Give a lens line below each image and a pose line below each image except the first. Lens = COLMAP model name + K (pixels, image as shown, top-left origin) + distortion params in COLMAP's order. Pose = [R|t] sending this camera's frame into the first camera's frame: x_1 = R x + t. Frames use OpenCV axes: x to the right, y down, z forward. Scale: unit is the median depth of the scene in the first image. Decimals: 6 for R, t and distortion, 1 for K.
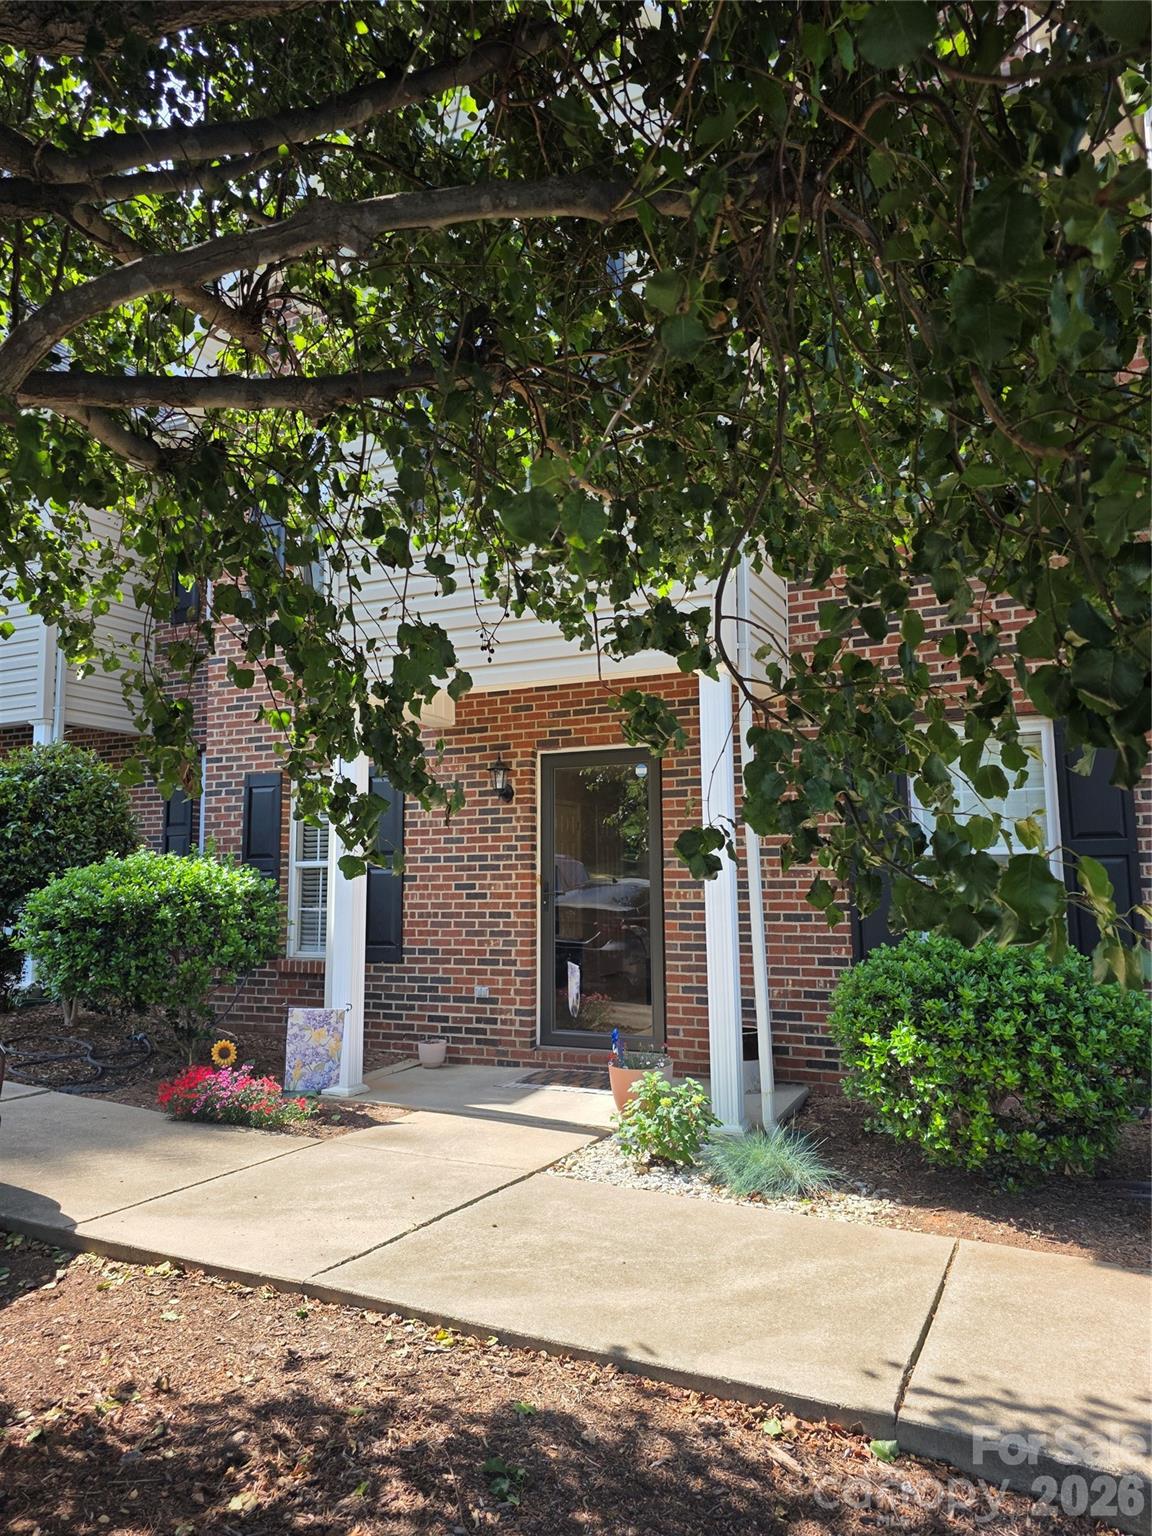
lens RADIAL K [[1029.4, 0, 578.8], [0, 1029.4, 756.9], [0, 0, 1]] dist [0.001315, 0.001768]
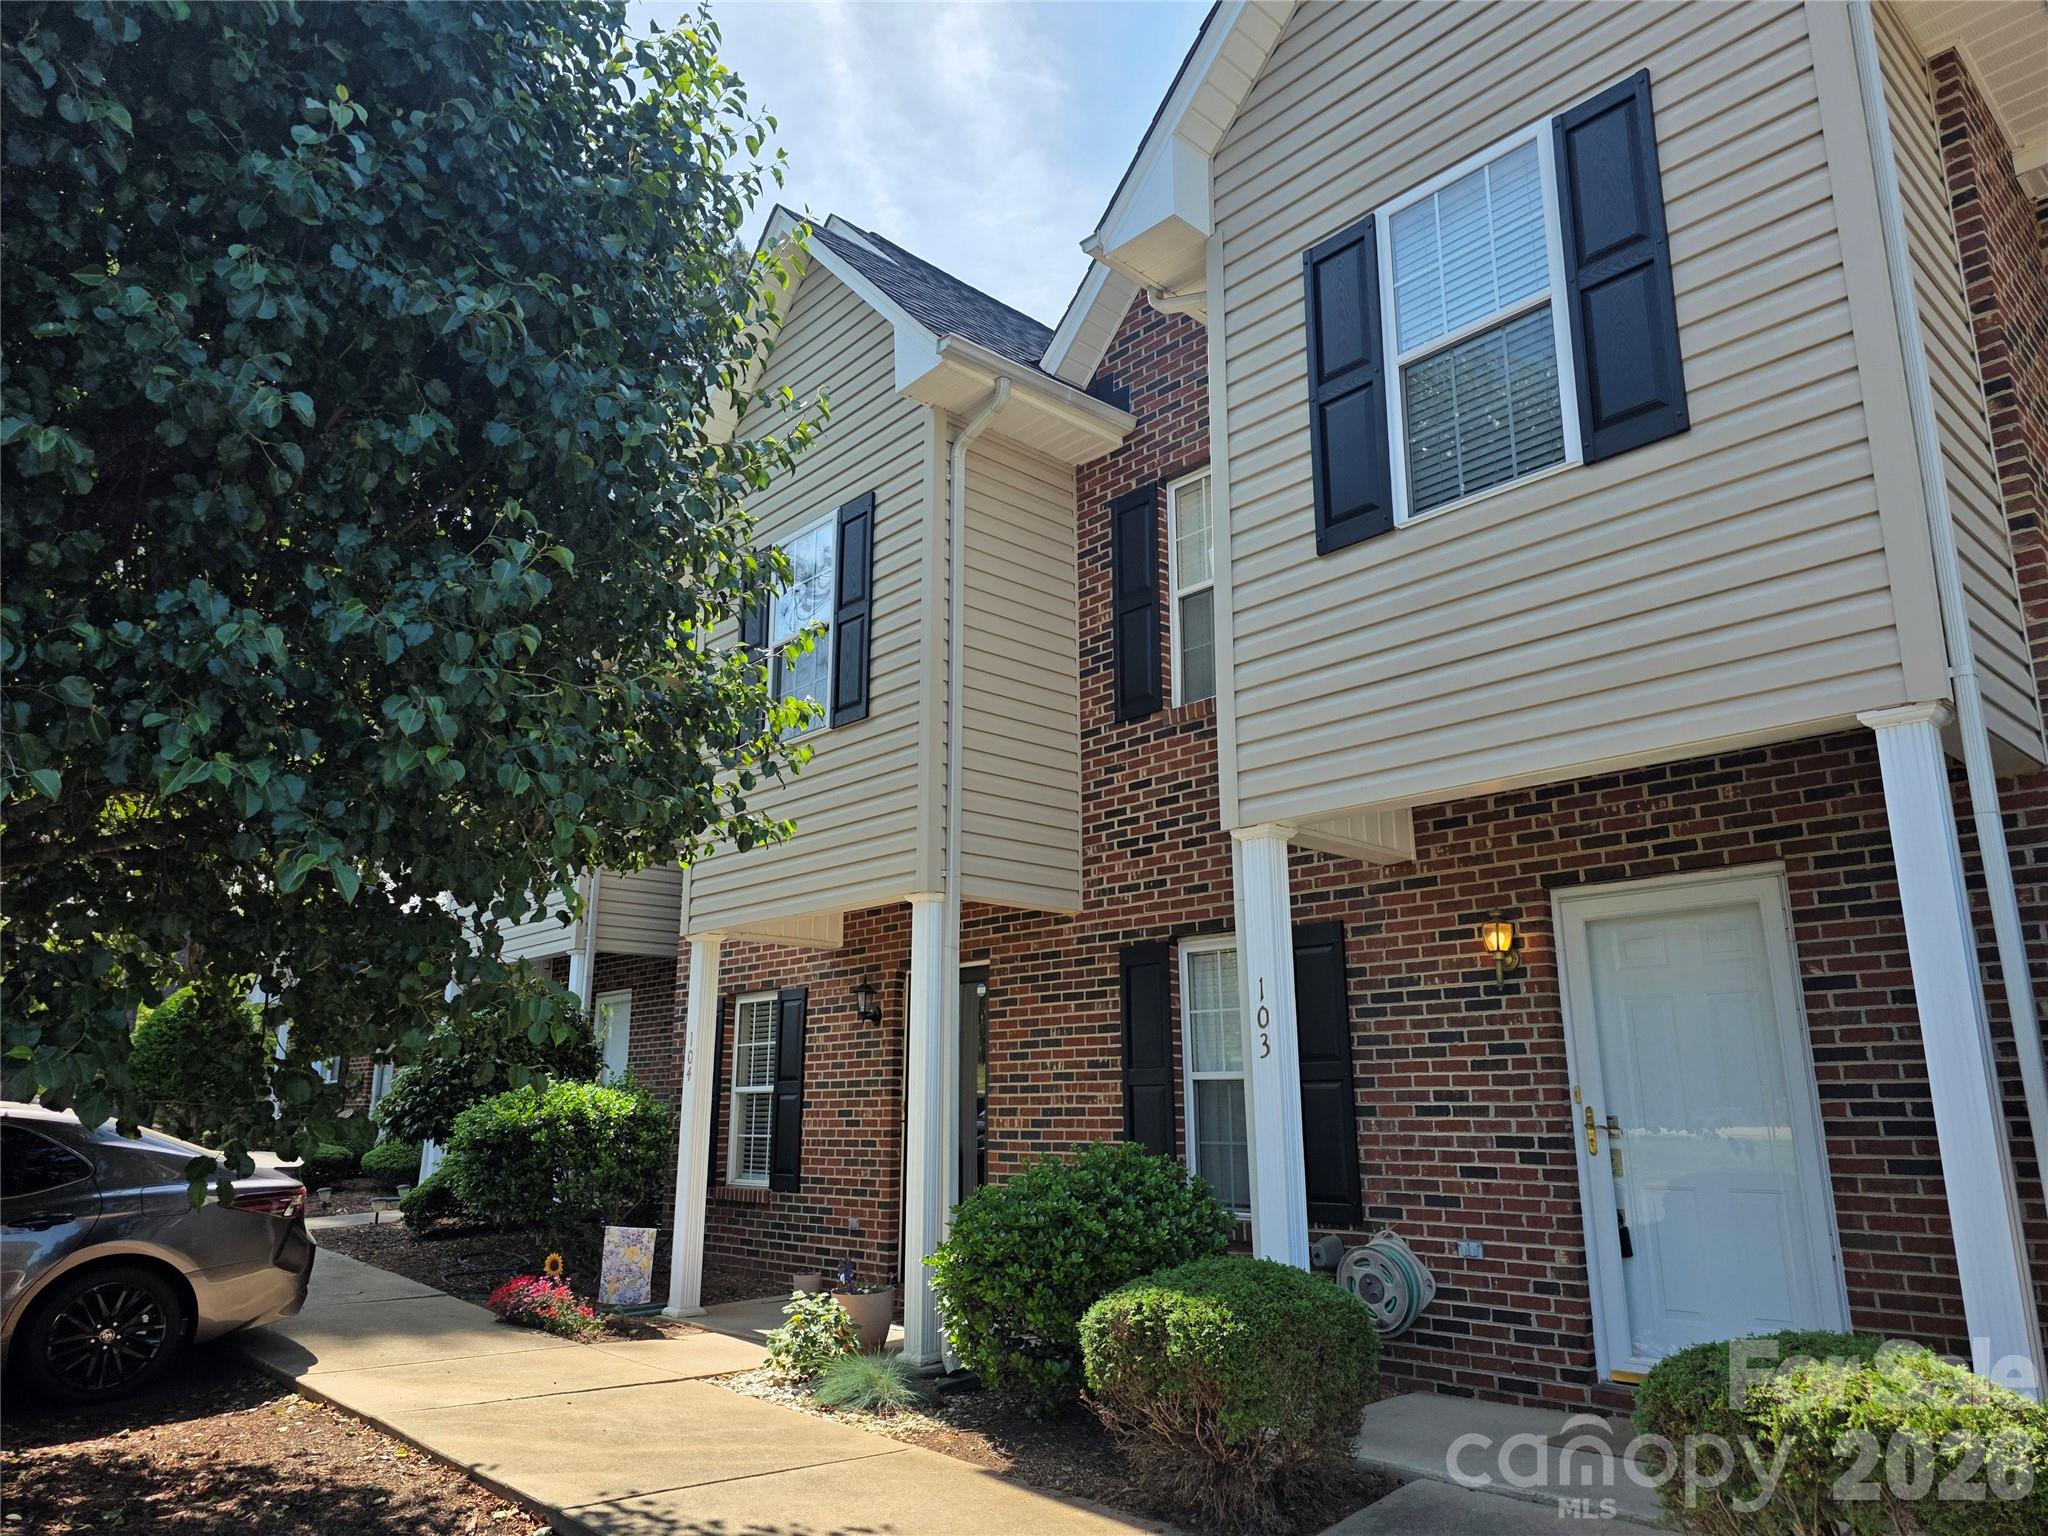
lens RADIAL K [[1372.6, 0, 1016.8], [0, 1372.6, 778.0], [0, 0, 1]] dist [0.001315, 0.001768]
pose [[0.928620, -0.083011, -0.361626, 0.552738], [0.039987, 0.991365, -0.124885, -0.021220], [0.368870, 0.101510, 0.923921, -0.184030]]
